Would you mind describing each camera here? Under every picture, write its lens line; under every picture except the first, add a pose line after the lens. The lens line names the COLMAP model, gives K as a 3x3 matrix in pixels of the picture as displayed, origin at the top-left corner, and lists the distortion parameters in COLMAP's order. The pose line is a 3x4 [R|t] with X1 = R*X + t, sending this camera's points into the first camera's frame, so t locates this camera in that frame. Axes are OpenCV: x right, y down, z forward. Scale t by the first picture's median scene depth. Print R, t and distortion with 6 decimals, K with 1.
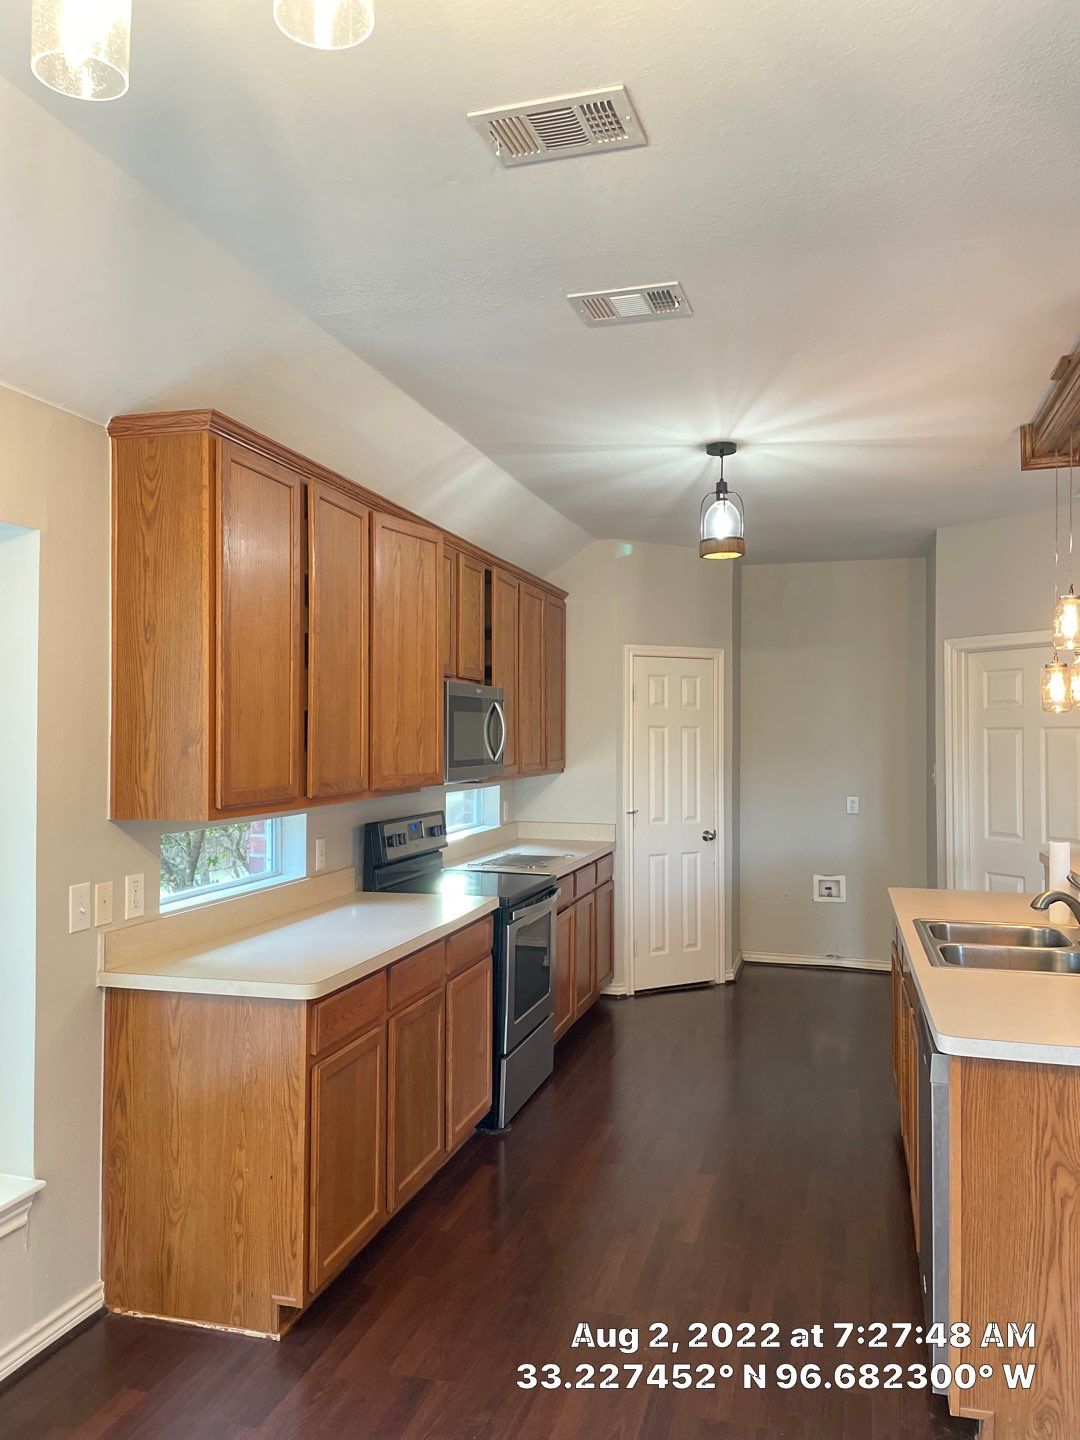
lens RADIAL K [[1085.0, 0, 547.4], [0, 1085.0, 716.9], [0, 0, 1]] dist [0.115418, -0.148754]
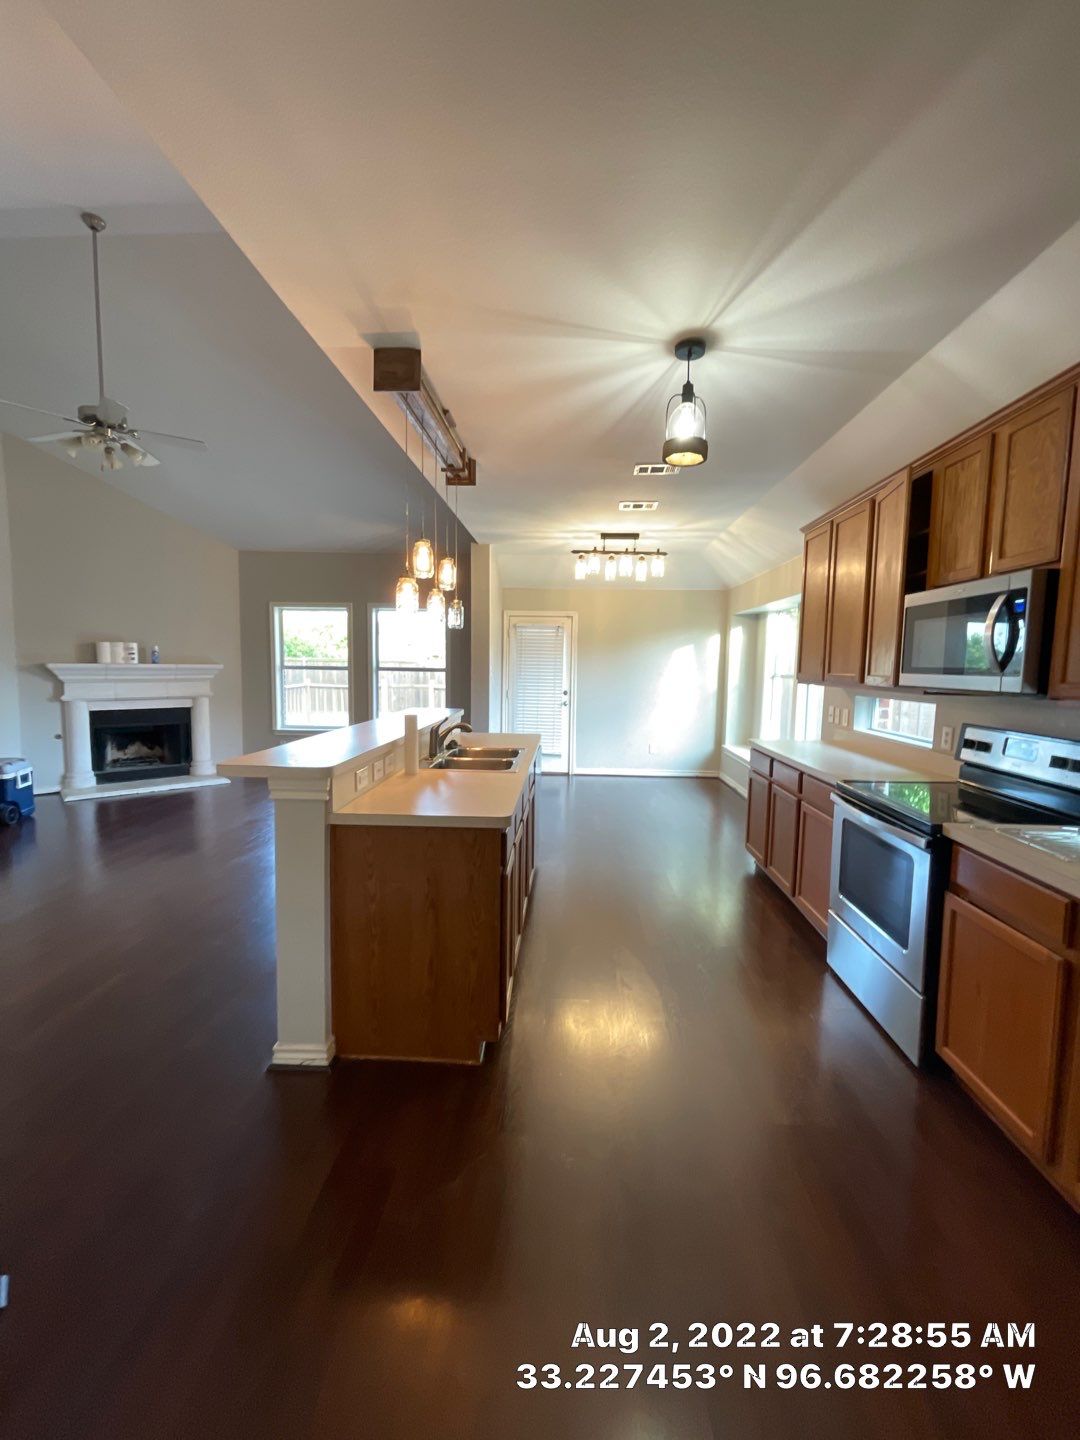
lens RADIAL K [[590.4, 0, 541.8], [0, 590.4, 714.9], [0, 0, 1]] dist [0.002129, 0.000290]
pose [[-0.976031, -0.001410, -0.217626, 0.410397], [-0.016966, 0.997429, 0.069629, 0.053724], [0.216968, 0.071652, -0.973545, 1.525682]]
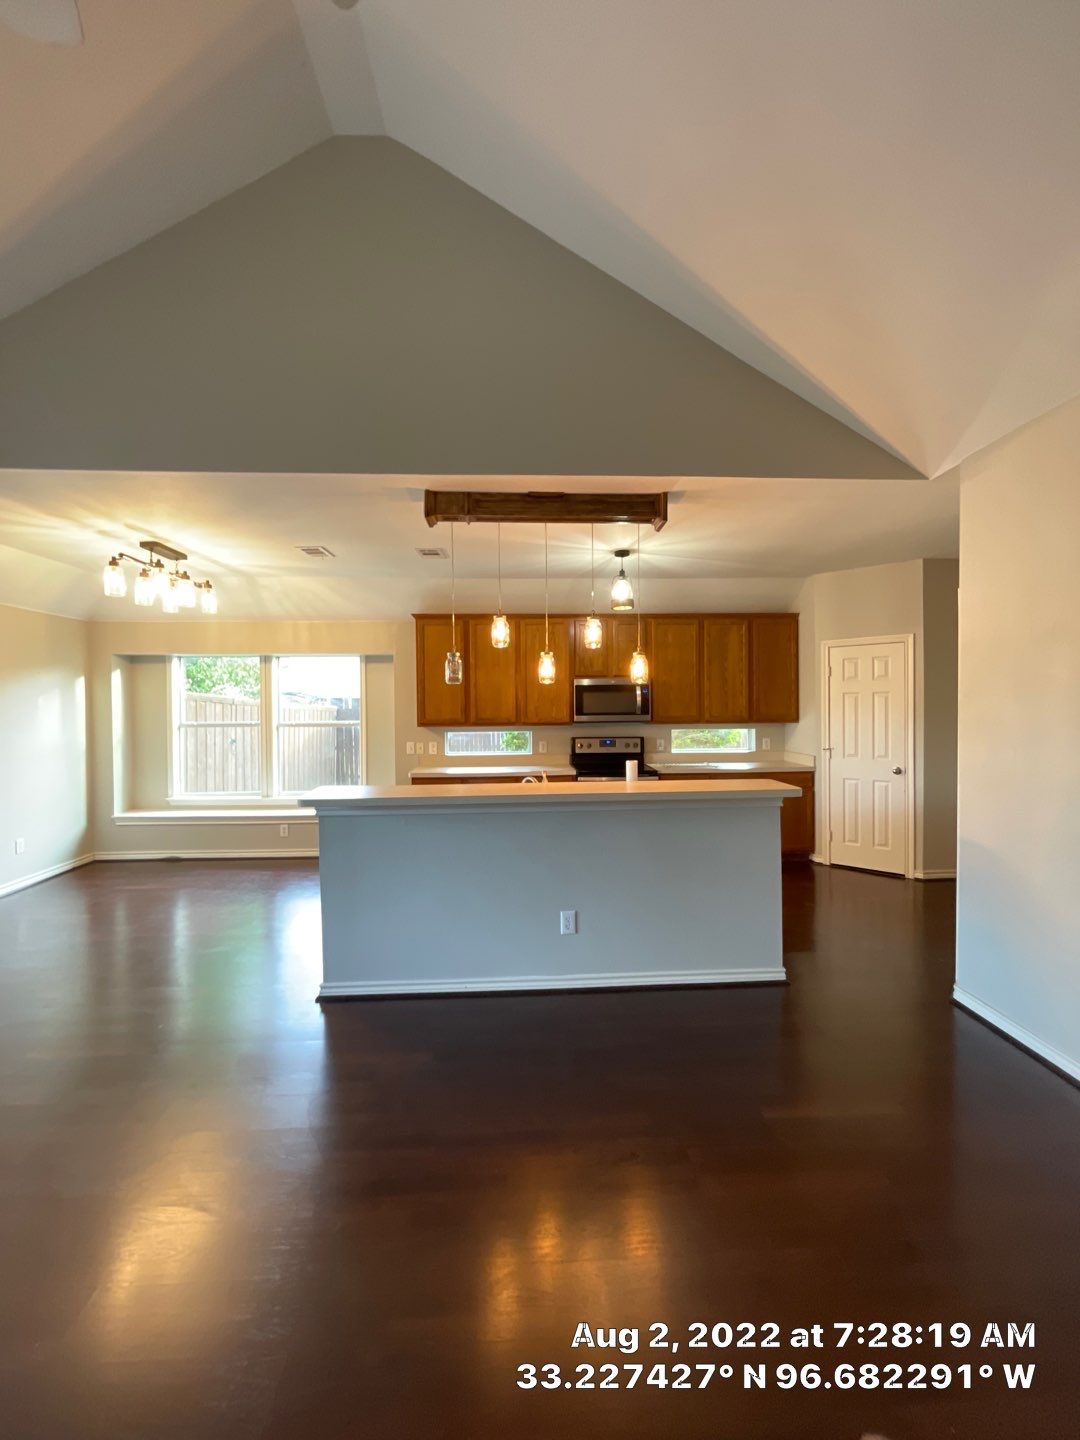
lens RADIAL K [[590.4, 0, 541.8], [0, 590.4, 714.9], [0, 0, 1]] dist [0.002129, 0.000290]
pose [[0.312827, 0.005255, -0.949796, 1.120670], [0.025639, 0.999574, 0.013974, 0.025558], [0.949464, -0.028723, 0.312559, 0.525560]]
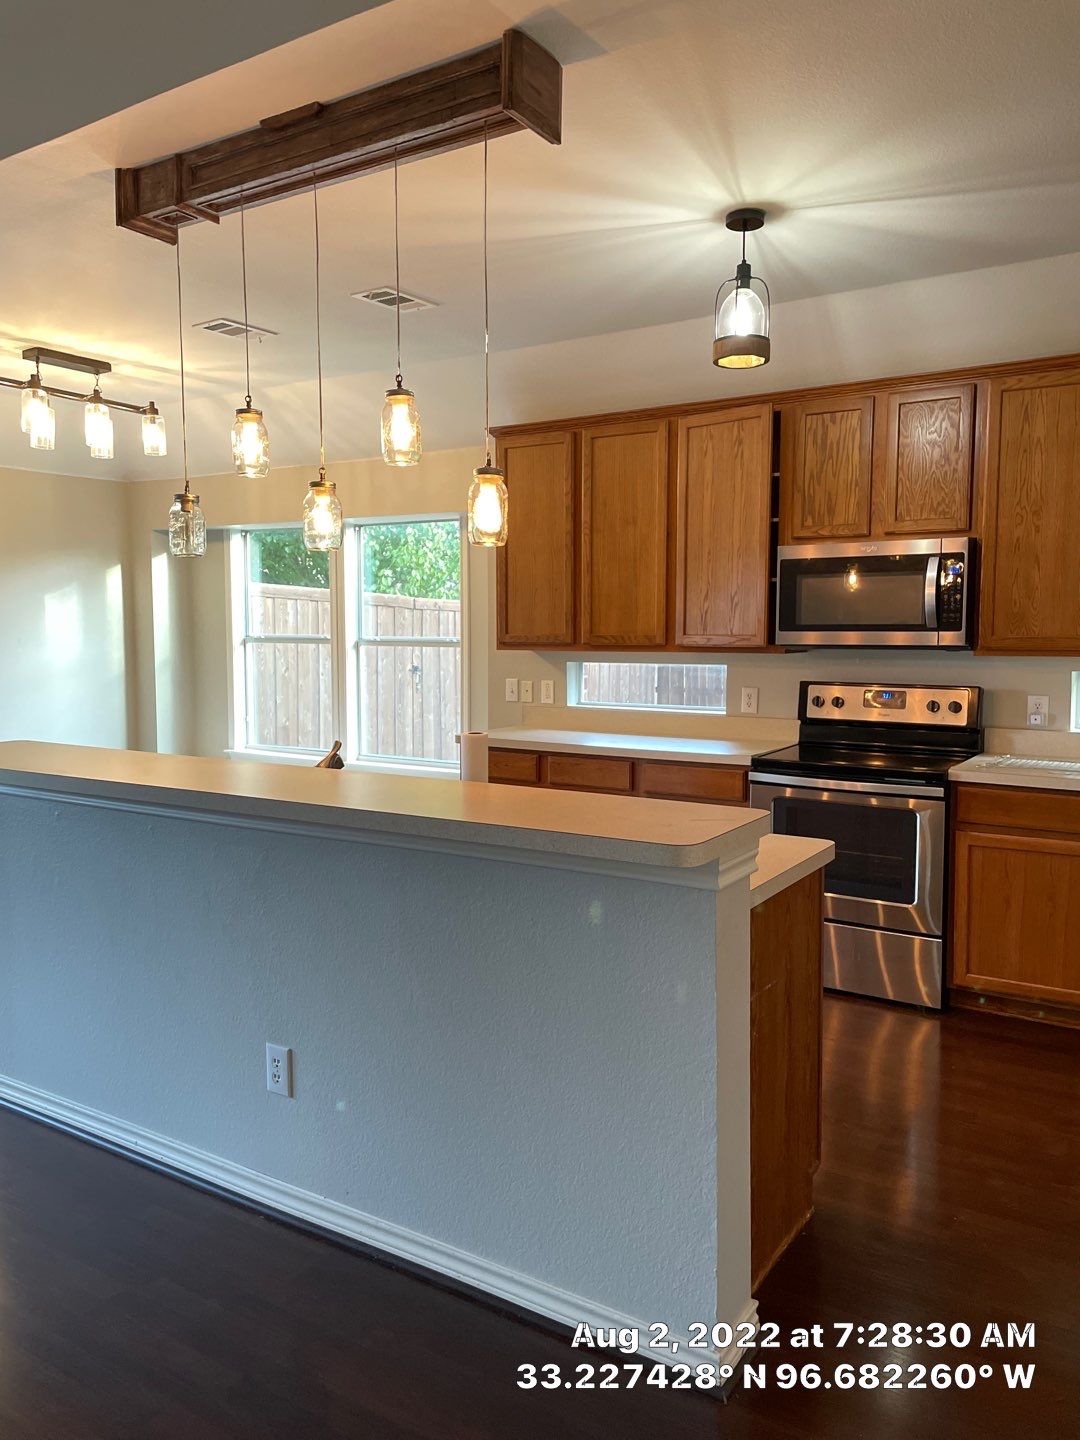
lens RADIAL K [[1090.0, 0, 544.3], [0, 1090.0, 711.8], [0, 0, 1]] dist [0.094282, -0.126730]
pose [[-0.302010, 0.072434, -0.950549, 0.978756], [0.014451, 0.997342, 0.071408, 0.046115], [0.953195, 0.007830, -0.302254, 1.105496]]
